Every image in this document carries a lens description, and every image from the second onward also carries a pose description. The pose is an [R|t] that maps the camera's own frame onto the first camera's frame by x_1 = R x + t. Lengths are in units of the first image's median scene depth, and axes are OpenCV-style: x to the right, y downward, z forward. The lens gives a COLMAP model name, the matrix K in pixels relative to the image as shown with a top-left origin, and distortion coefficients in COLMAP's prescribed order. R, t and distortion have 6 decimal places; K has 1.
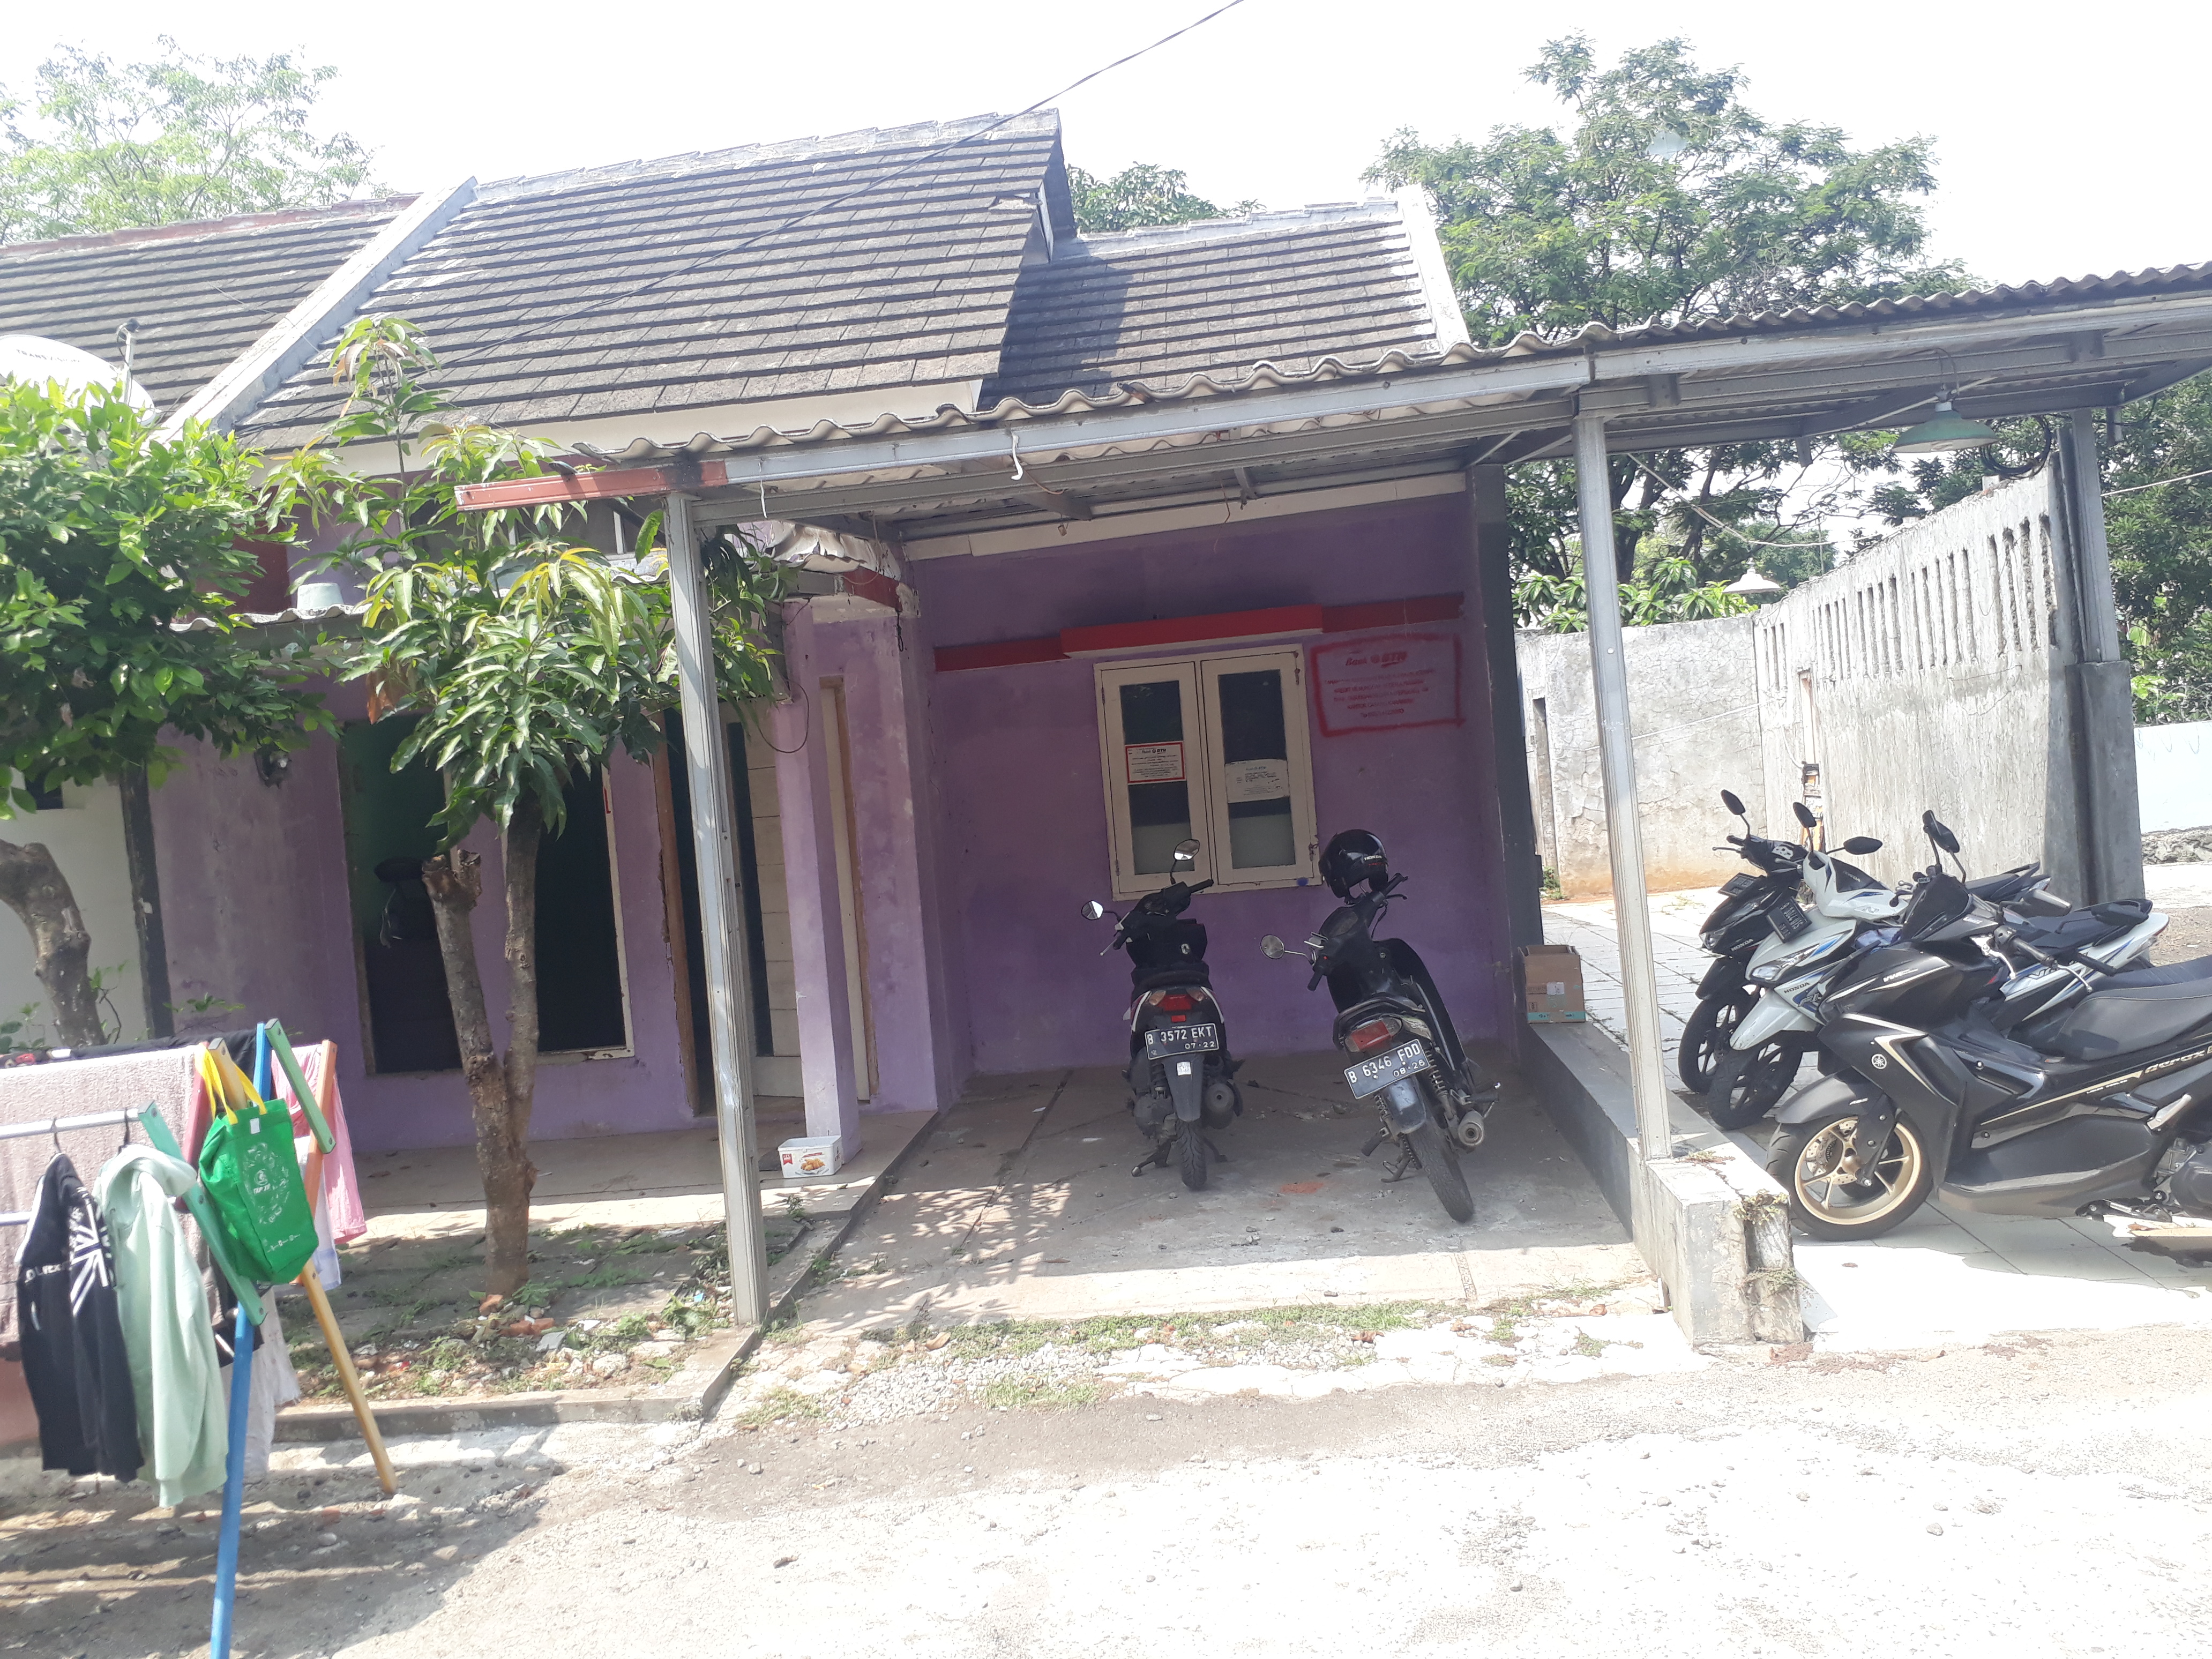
lens RADIAL K [[1935.6, 0, 1106.0], [0, 1935.6, 829.5], [0, 0, 1]] dist [0.041907, -0.005737]
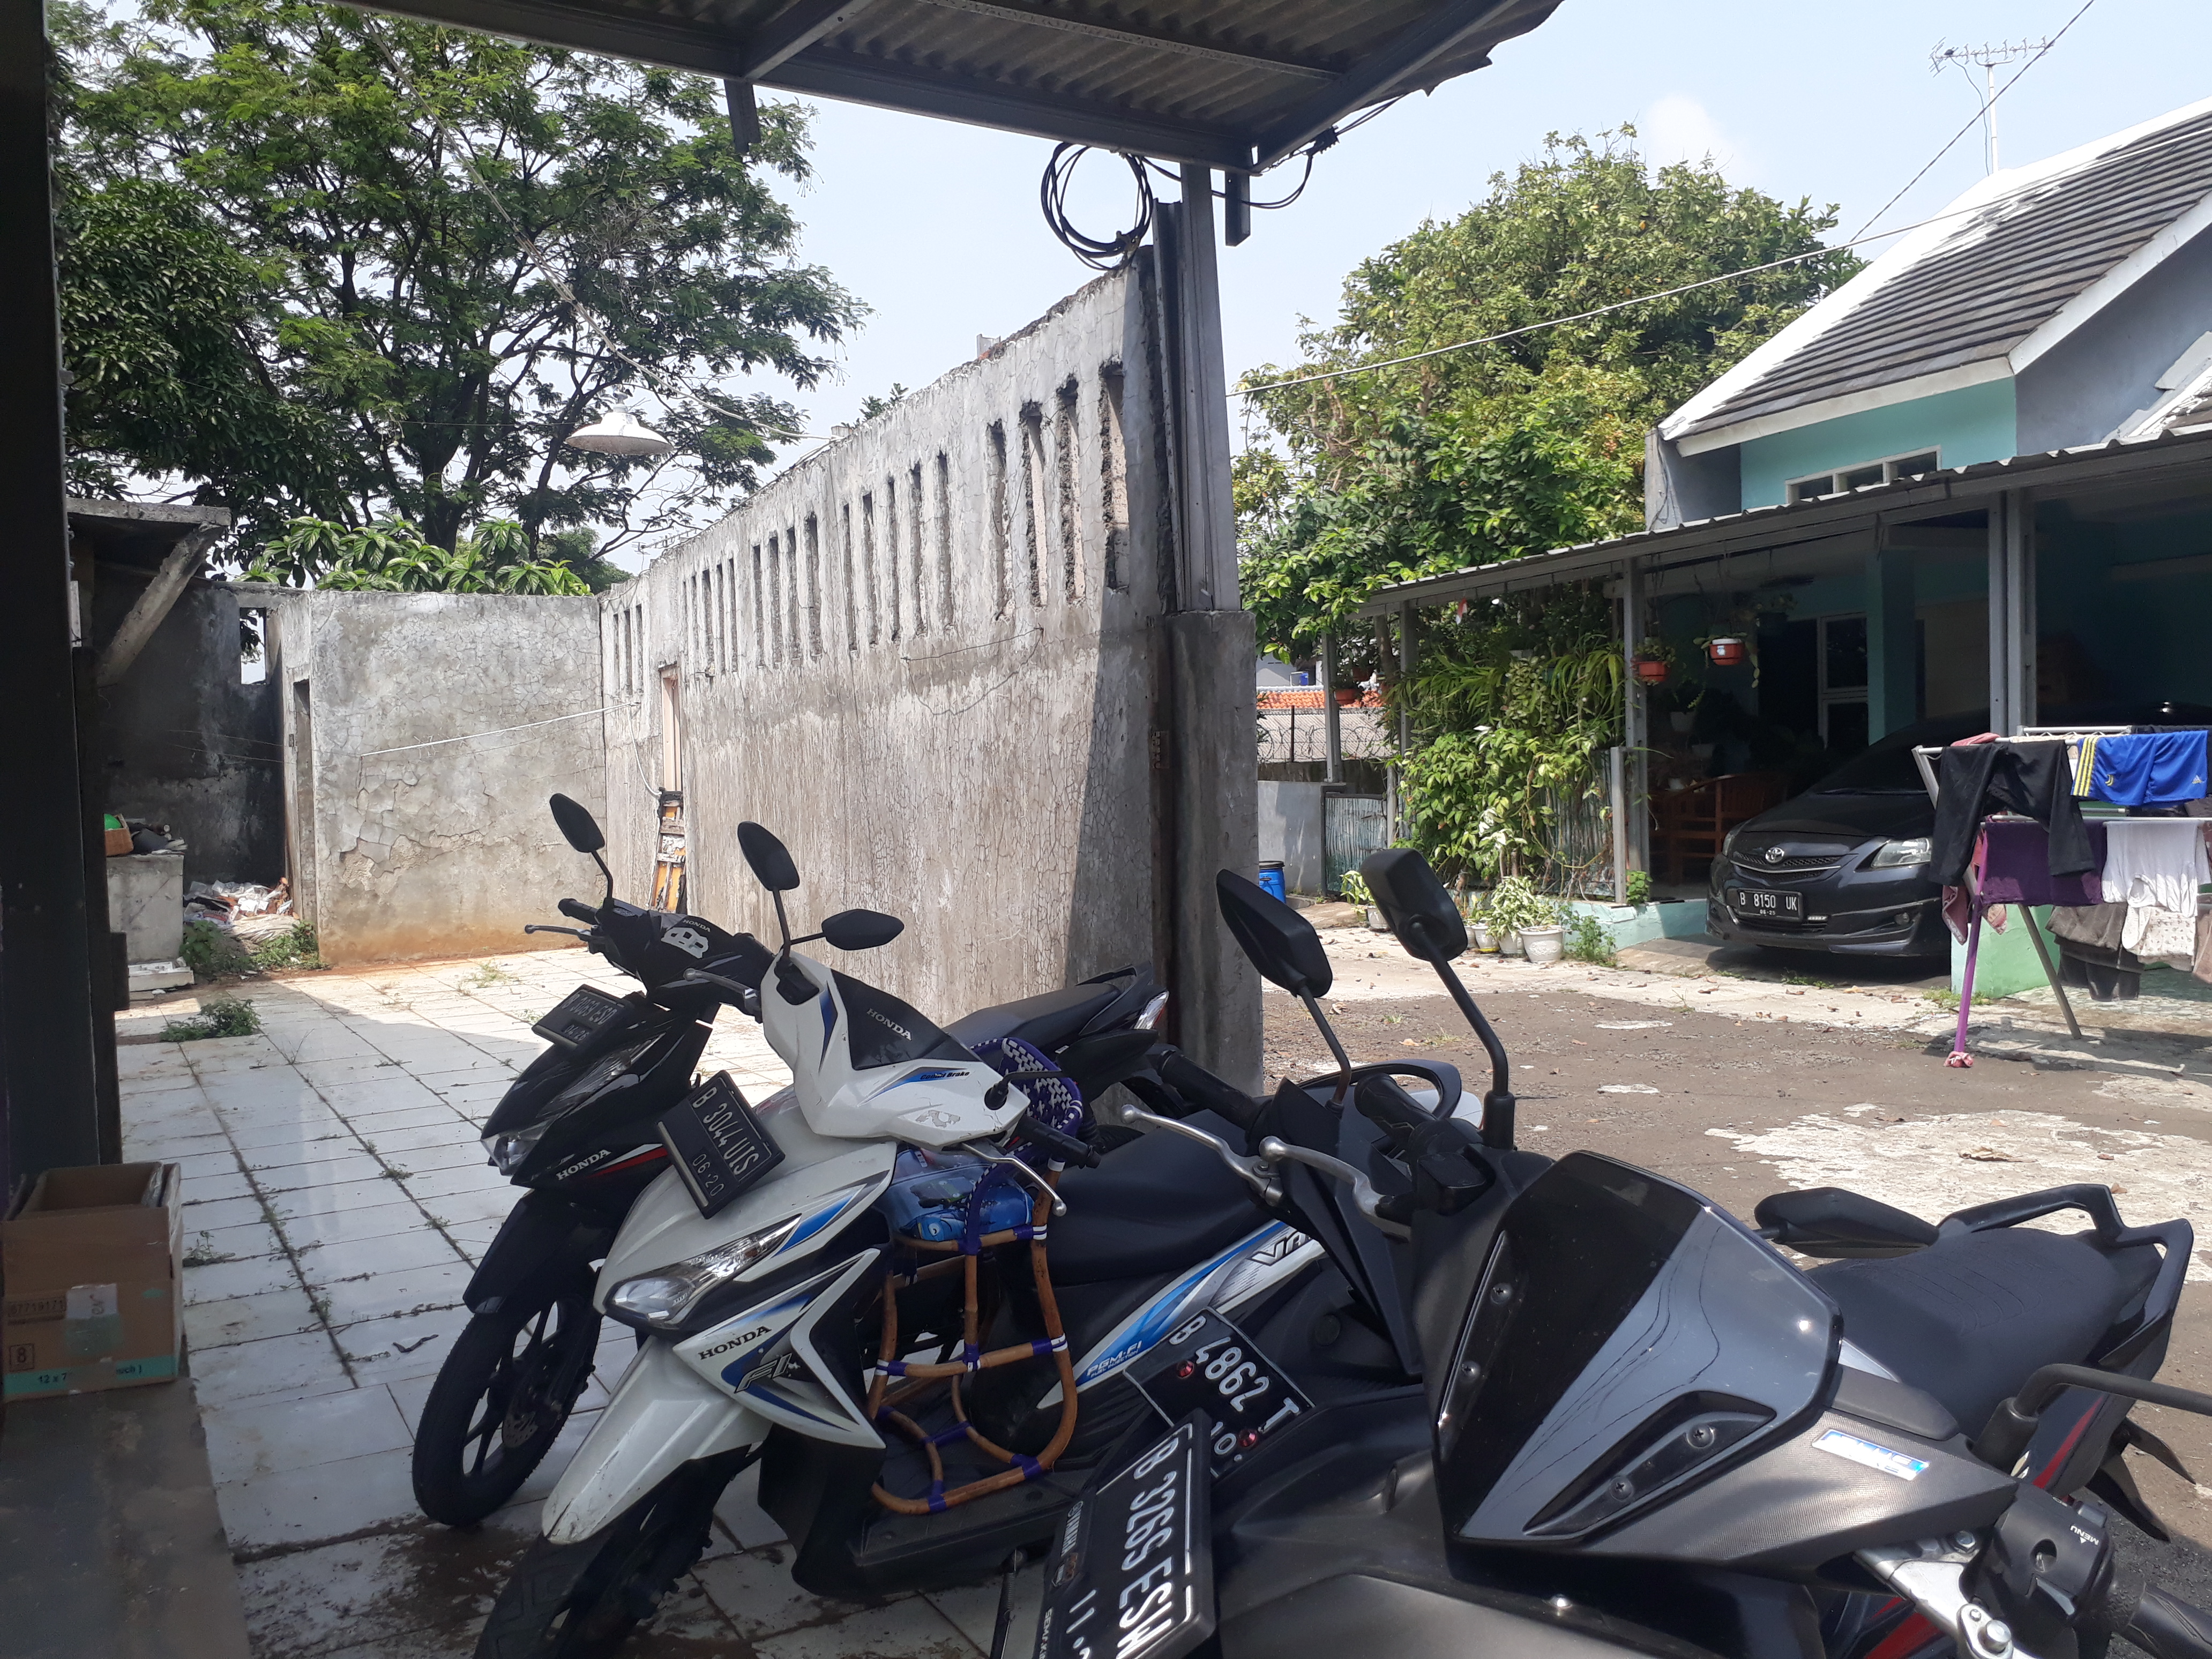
lens RADIAL K [[1606.0, 0, 1086.3], [0, 1606.0, 821.7], [0, 0, 1]] dist [0.083463, -0.178027]
pose [[0.809396, 0.045587, 0.585492, 0.203296], [-0.028296, 0.998852, -0.038655, -0.003776], [-0.586582, 0.014720, 0.809756, 0.640427]]
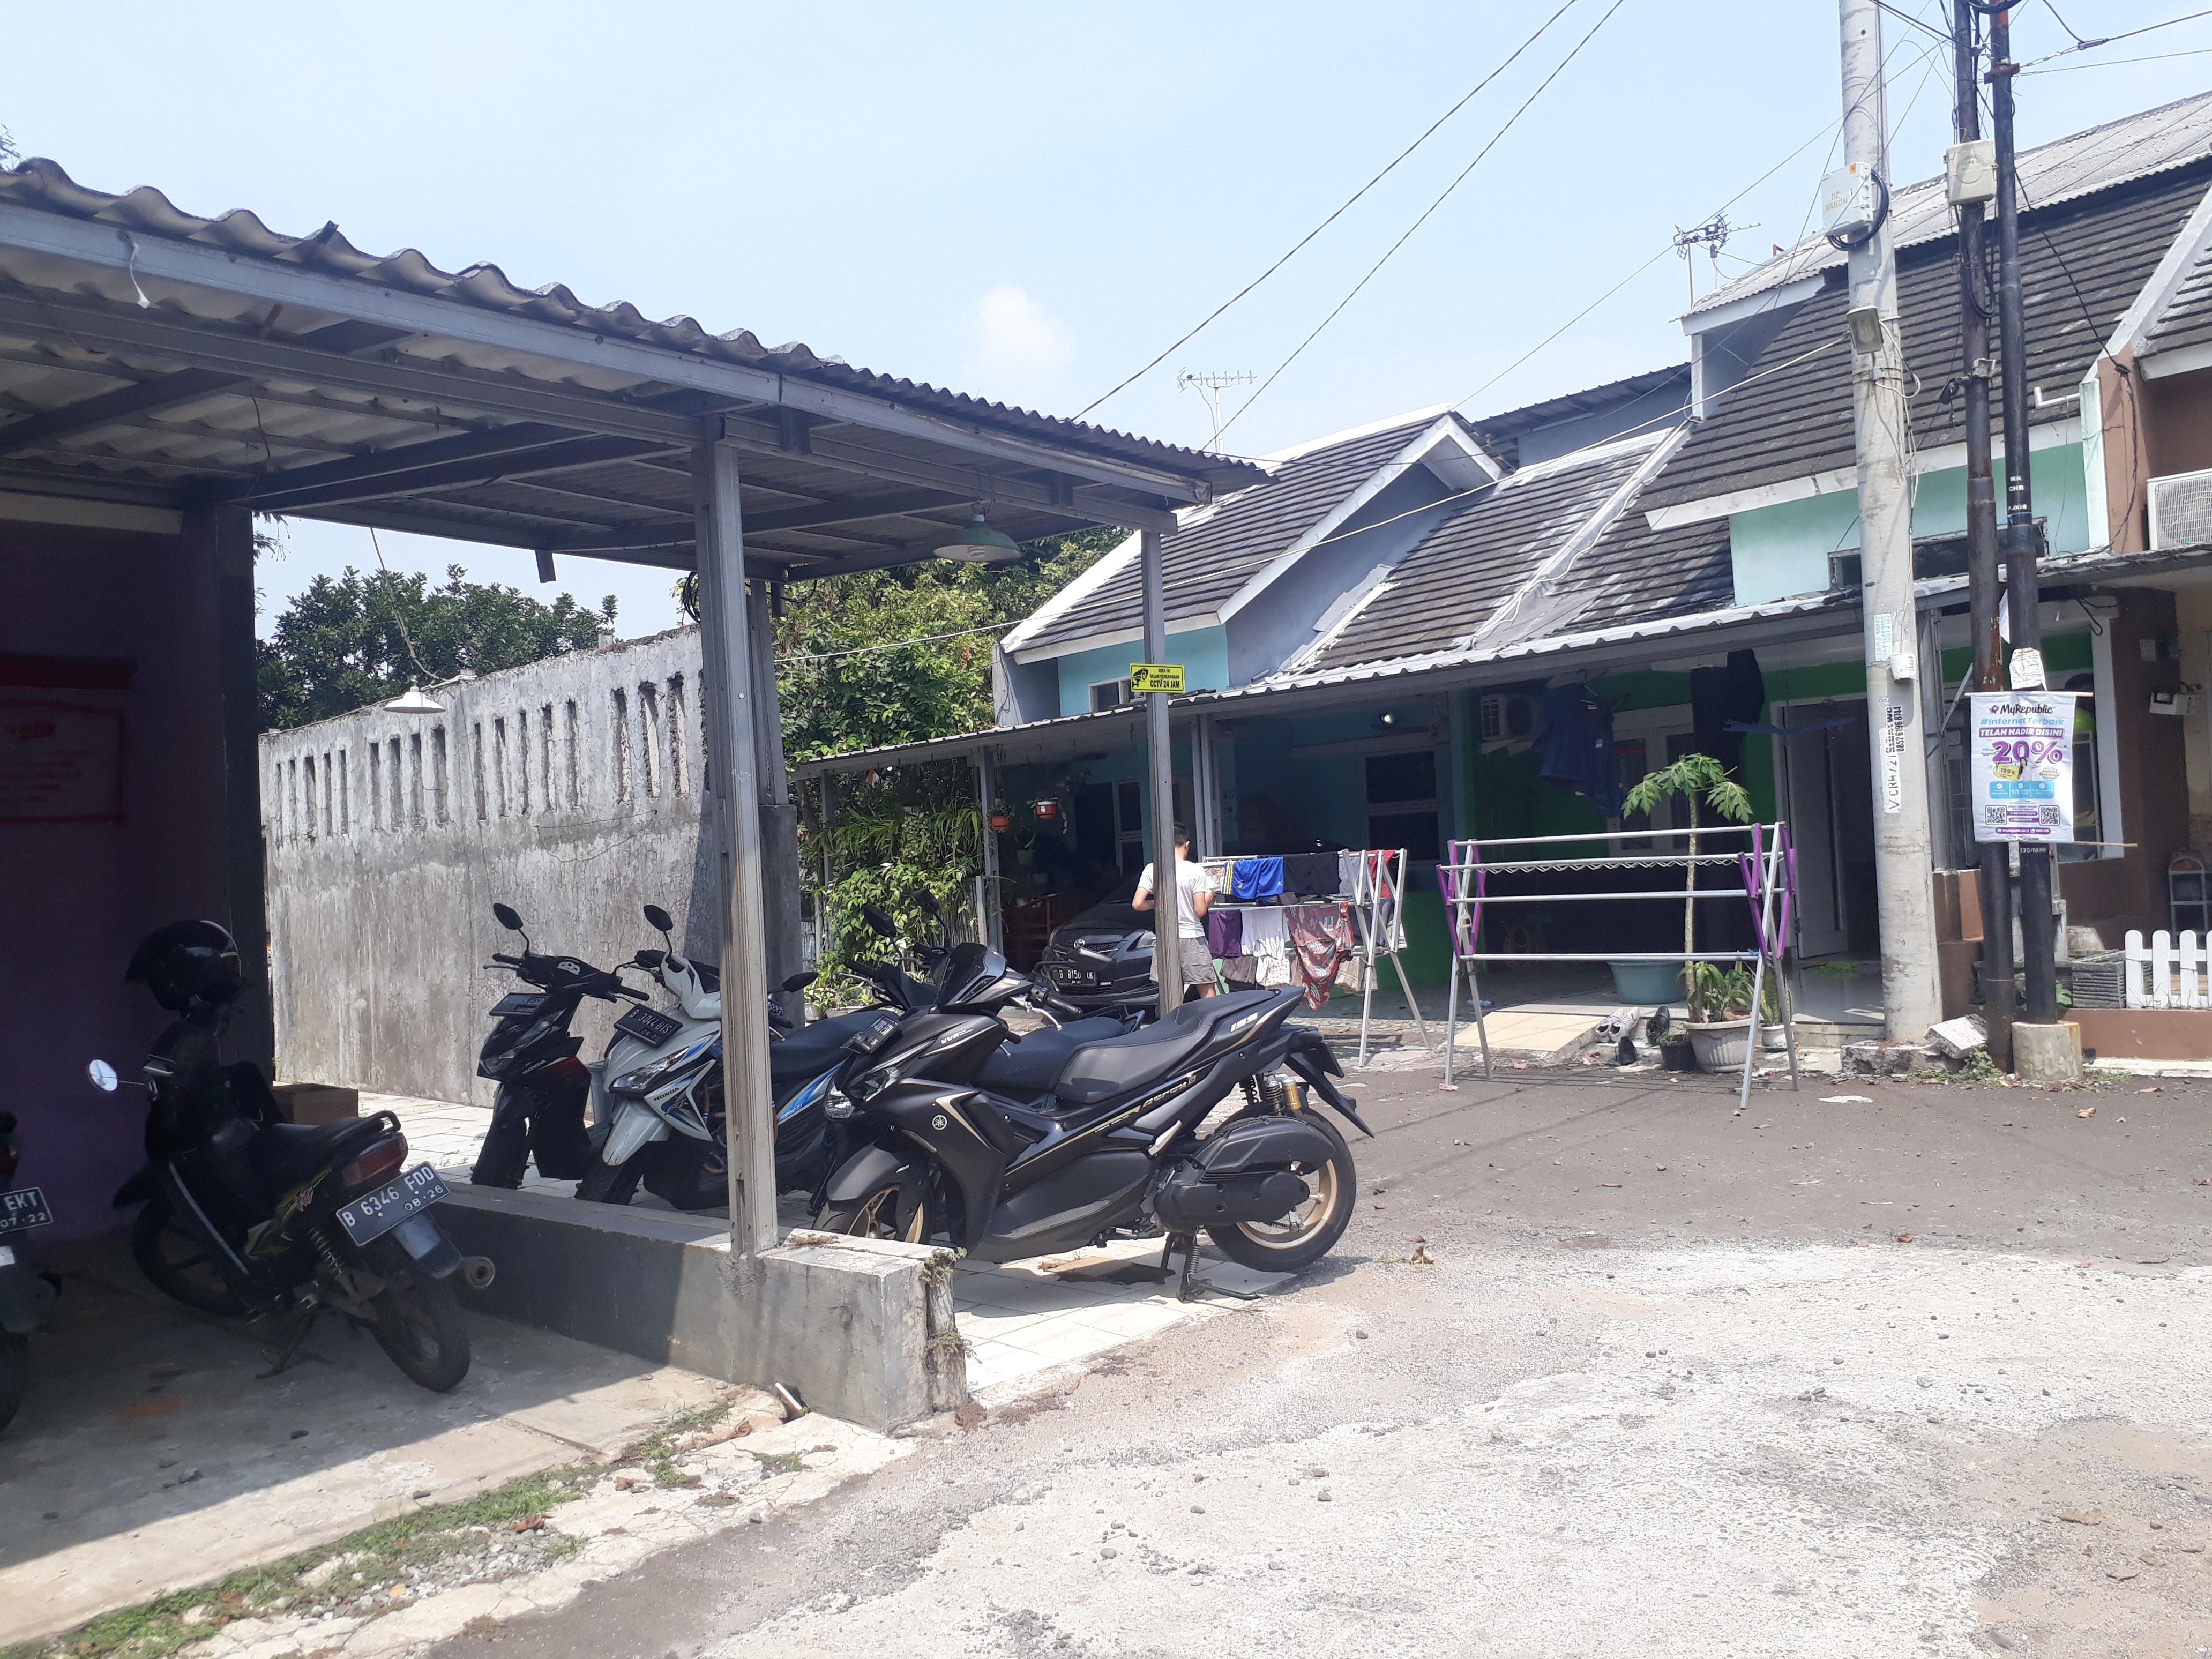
lens RADIAL K [[1881.5, 0, 1100.3], [0, 1881.5, 784.1], [0, 0, 1]] dist [0.053671, 0.002974]
pose [[0.541372, 0.102055, 0.834567, -0.290508], [0.030680, 0.989547, -0.140909, 0.060237], [-0.840224, 0.101889, 0.532582, 0.270083]]
